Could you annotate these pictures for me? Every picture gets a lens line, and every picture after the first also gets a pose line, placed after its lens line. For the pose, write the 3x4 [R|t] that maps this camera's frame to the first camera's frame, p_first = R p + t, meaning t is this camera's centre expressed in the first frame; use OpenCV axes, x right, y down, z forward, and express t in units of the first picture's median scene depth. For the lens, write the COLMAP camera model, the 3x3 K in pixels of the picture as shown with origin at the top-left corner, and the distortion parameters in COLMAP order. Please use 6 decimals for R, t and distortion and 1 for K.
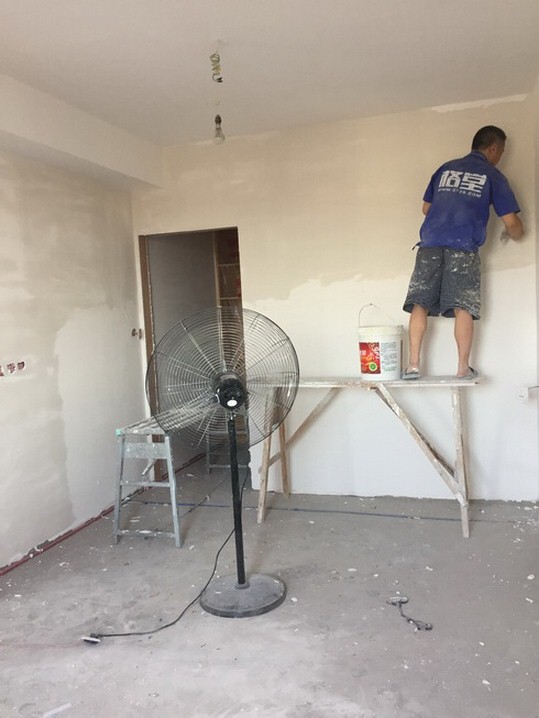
lens RADIAL K [[620.7, 0, 269.5], [0, 620.7, 359.0], [0, 0, 1]] dist [0.075561, -0.118951]
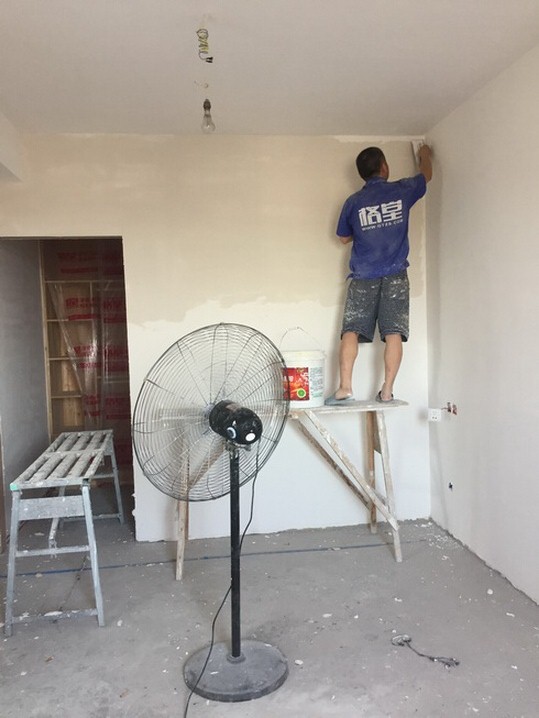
lens RADIAL K [[620.7, 0, 269.5], [0, 620.7, 359.0], [0, 0, 1]] dist [0.075561, -0.118951]
pose [[0.901540, 0.001081, 0.432694, -0.296277], [0.021261, 0.998678, -0.046794, 0.003784], [-0.432172, 0.051386, 0.900326, 0.169128]]
